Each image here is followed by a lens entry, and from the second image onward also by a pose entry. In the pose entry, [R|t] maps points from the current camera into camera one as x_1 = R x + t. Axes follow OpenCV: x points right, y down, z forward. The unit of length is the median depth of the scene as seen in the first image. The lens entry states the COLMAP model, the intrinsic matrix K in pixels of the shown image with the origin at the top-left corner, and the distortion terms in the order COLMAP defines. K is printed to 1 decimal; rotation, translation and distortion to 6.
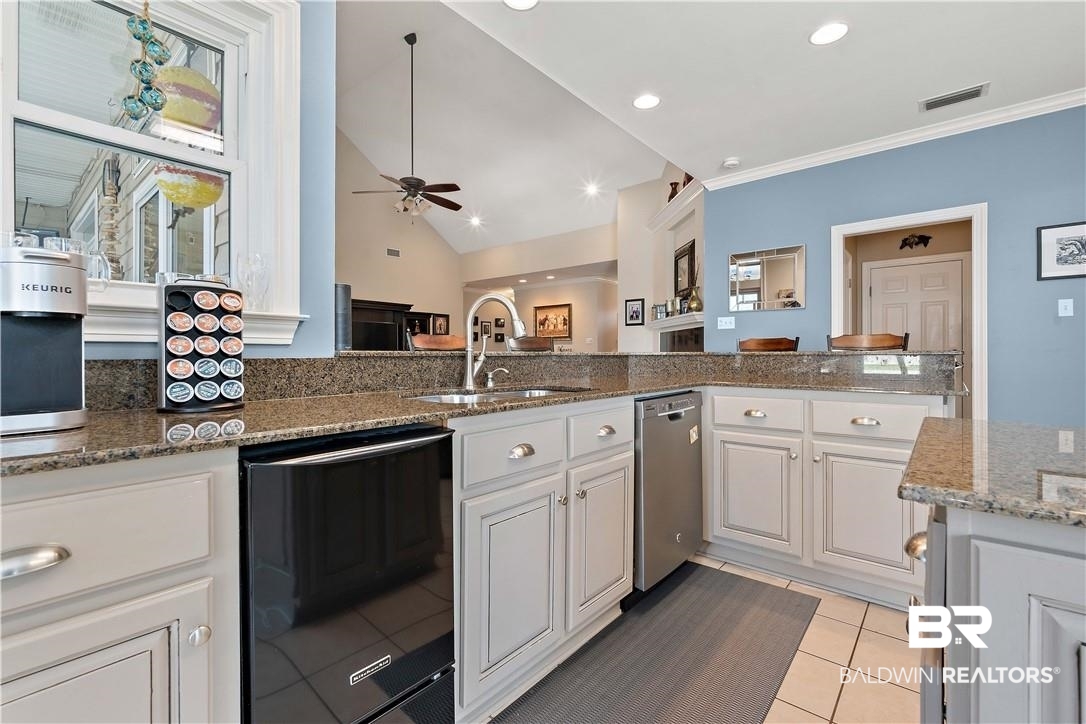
lens RADIAL K [[473.4, 0, 551.8], [0, 473.4, 356.8], [0, 0, 1]] dist [-0.000741, -0.000182]
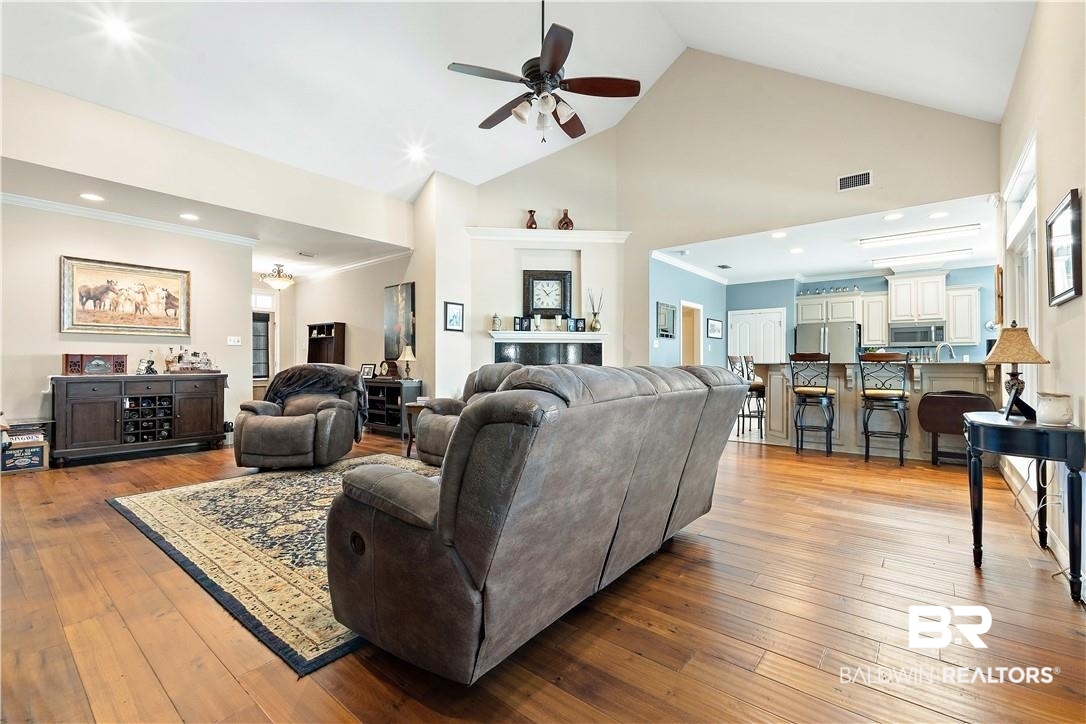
lens RADIAL K [[473.4, 0, 551.8], [0, 473.4, 356.8], [0, 0, 1]] dist [-0.000741, -0.000182]
pose [[-0.014670, 0.017622, 0.999737, -0.924901], [0.003487, 0.999840, -0.017573, -0.001808], [-0.999886, 0.003229, -0.014729, 1.048204]]
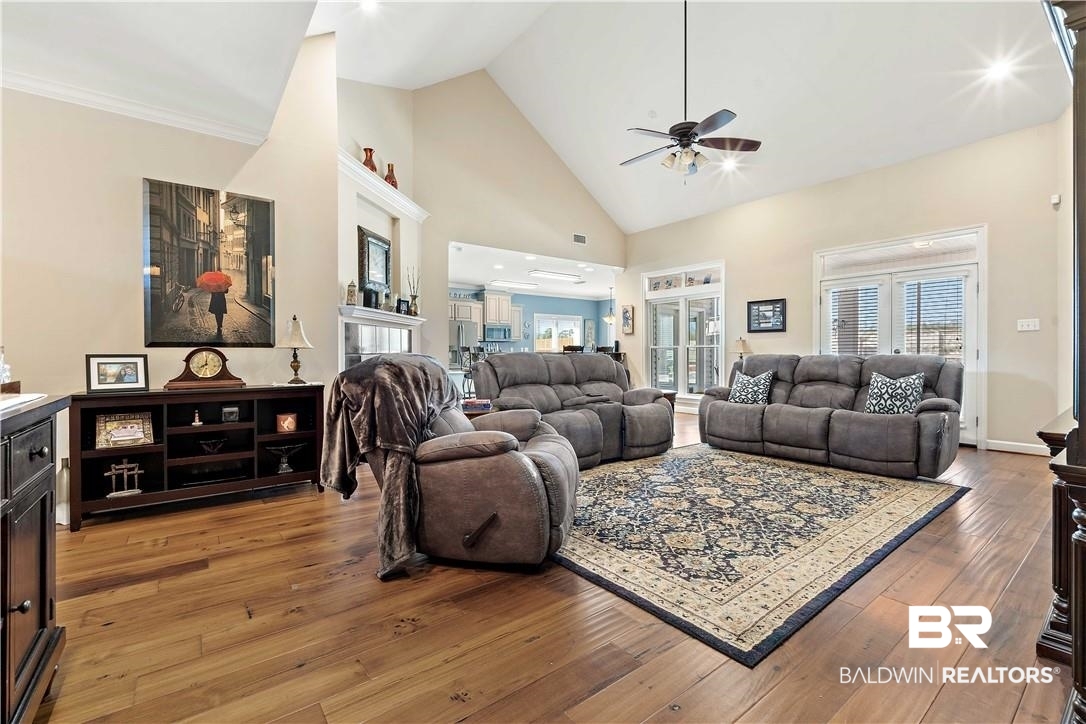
lens RADIAL K [[473.4, 0, 551.8], [0, 473.4, 356.8], [0, 0, 1]] dist [-0.000741, -0.000182]
pose [[-0.978151, 0.000145, 0.207898, -0.246959], [0.002650, 0.999927, 0.011769, -0.008449], [-0.207881, 0.012063, -0.978080, 1.901184]]
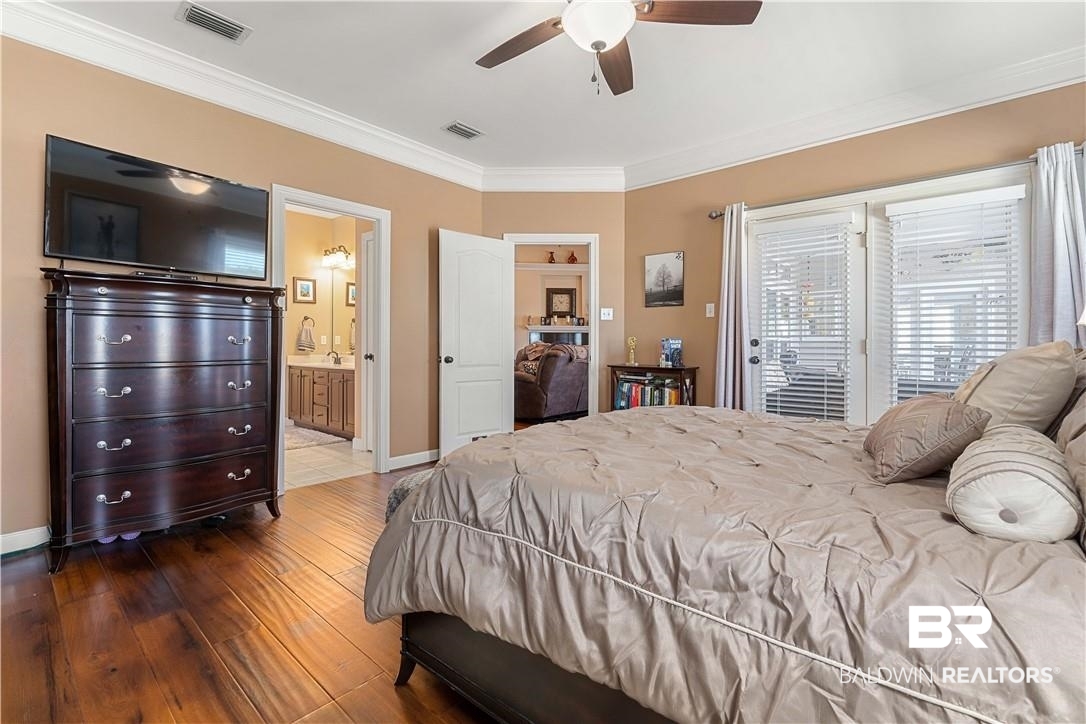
lens RADIAL K [[473.4, 0, 551.8], [0, 473.4, 356.8], [0, 0, 1]] dist [-0.000741, -0.000182]
pose [[0.014550, -0.019542, 0.999703, -1.712339], [0.001788, 0.999808, 0.019518, 0.004281], [-0.999893, 0.001504, 0.014582, 1.051820]]
